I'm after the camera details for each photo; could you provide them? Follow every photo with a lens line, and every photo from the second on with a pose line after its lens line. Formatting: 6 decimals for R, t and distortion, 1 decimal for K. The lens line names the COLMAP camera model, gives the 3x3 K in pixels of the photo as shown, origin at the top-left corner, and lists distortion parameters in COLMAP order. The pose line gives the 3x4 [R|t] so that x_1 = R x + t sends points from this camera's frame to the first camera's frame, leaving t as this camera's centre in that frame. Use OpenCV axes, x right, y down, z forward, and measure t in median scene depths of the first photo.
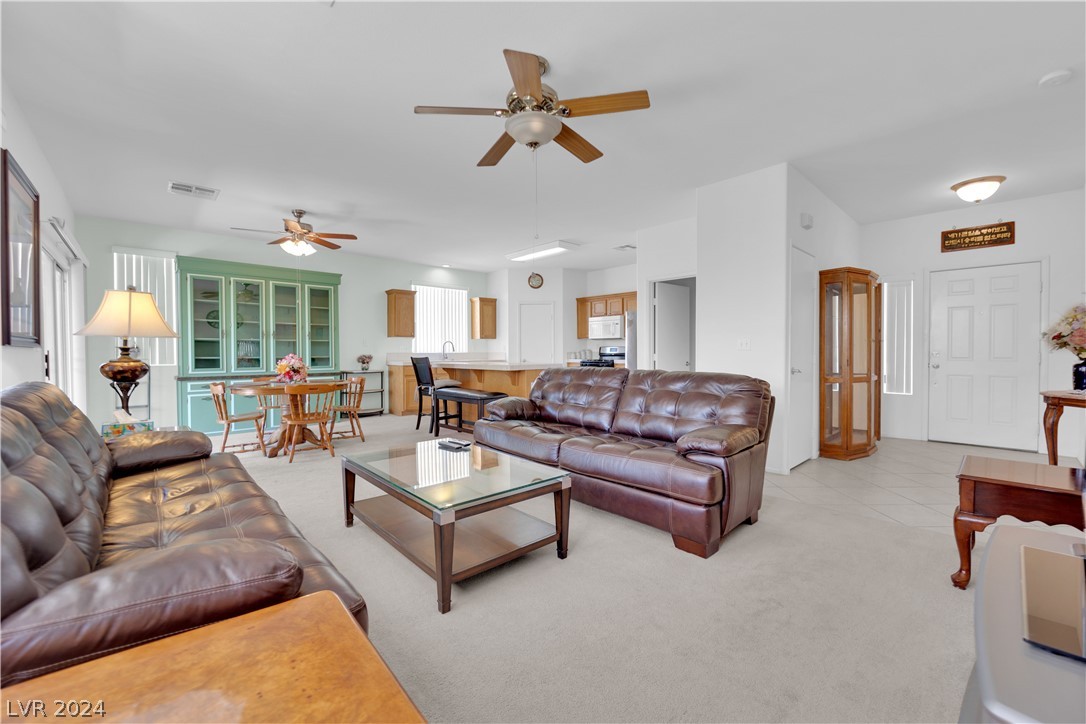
lens RADIAL K [[444.0, 0, 542.9], [0, 444.0, 358.9], [0, 0, 1]] dist [0.001130, -0.000361]
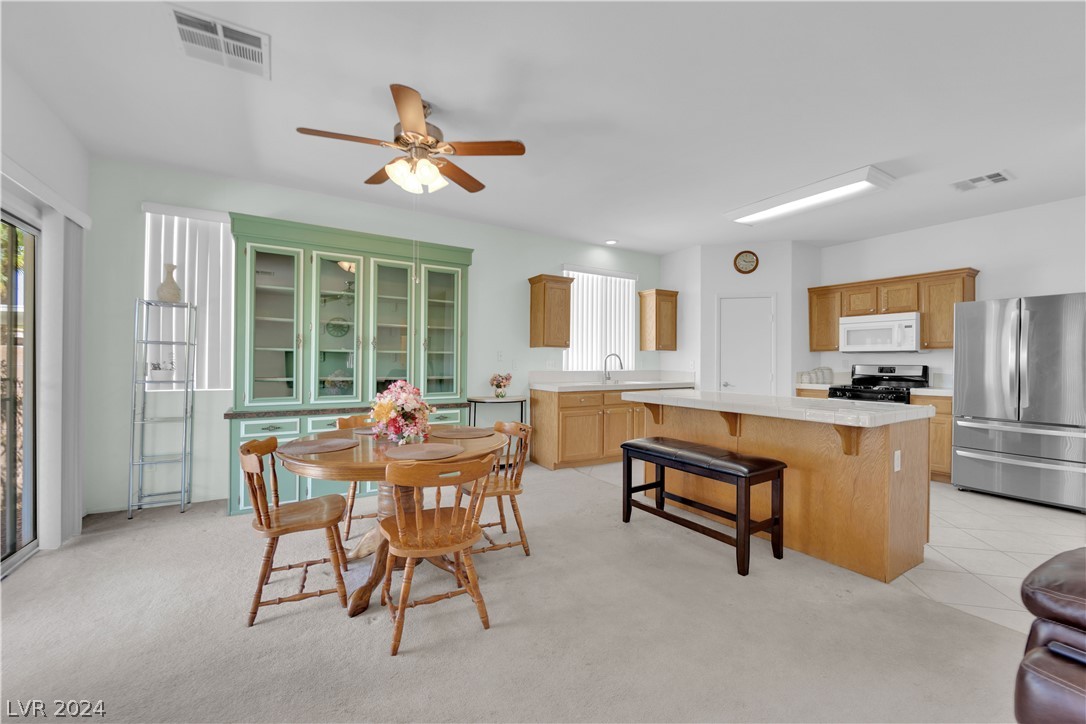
lens RADIAL K [[444.0, 0, 542.8], [0, 444.0, 357.6], [0, 0, 1]] dist [0.001130, -0.000361]
pose [[0.980669, 0.009531, -0.195441, -0.233877], [-0.014483, 0.999609, -0.023925, -0.020877], [0.195137, 0.026293, 0.980424, 0.405092]]
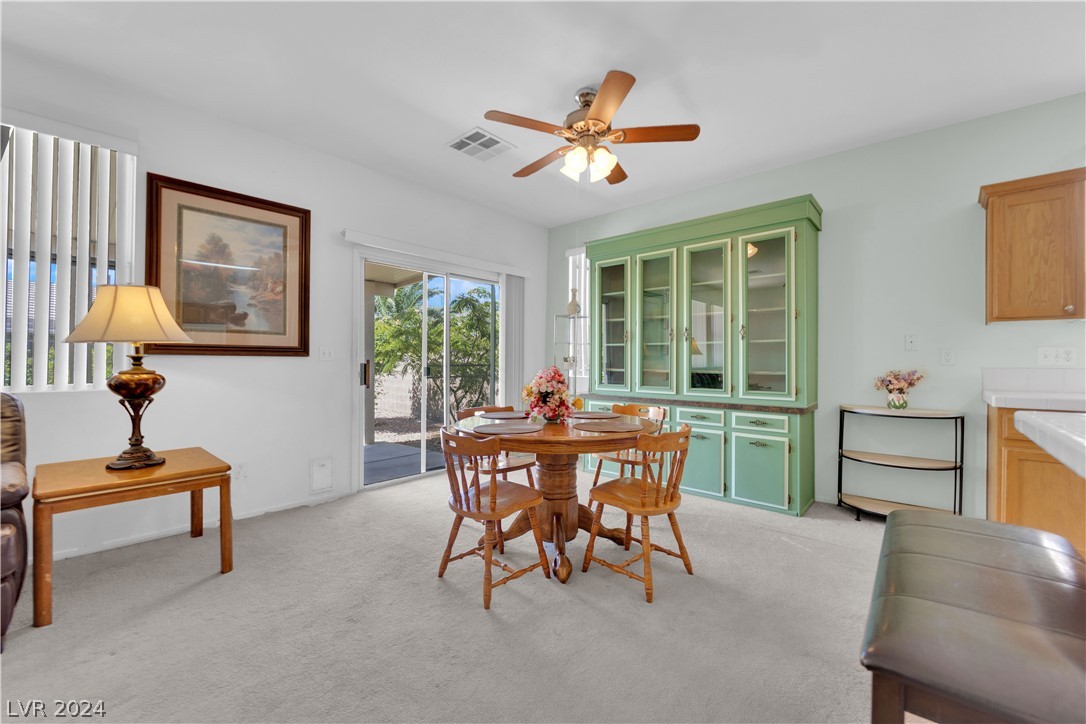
lens RADIAL K [[444.0, 0, 545.9], [0, 444.0, 358.4], [0, 0, 1]] dist [0.001130, -0.000361]
pose [[0.086013, -0.000047, -0.996294, -0.020963], [-0.020849, 0.999781, -0.001847, -0.015184], [0.996076, 0.020931, 0.085993, 0.711072]]
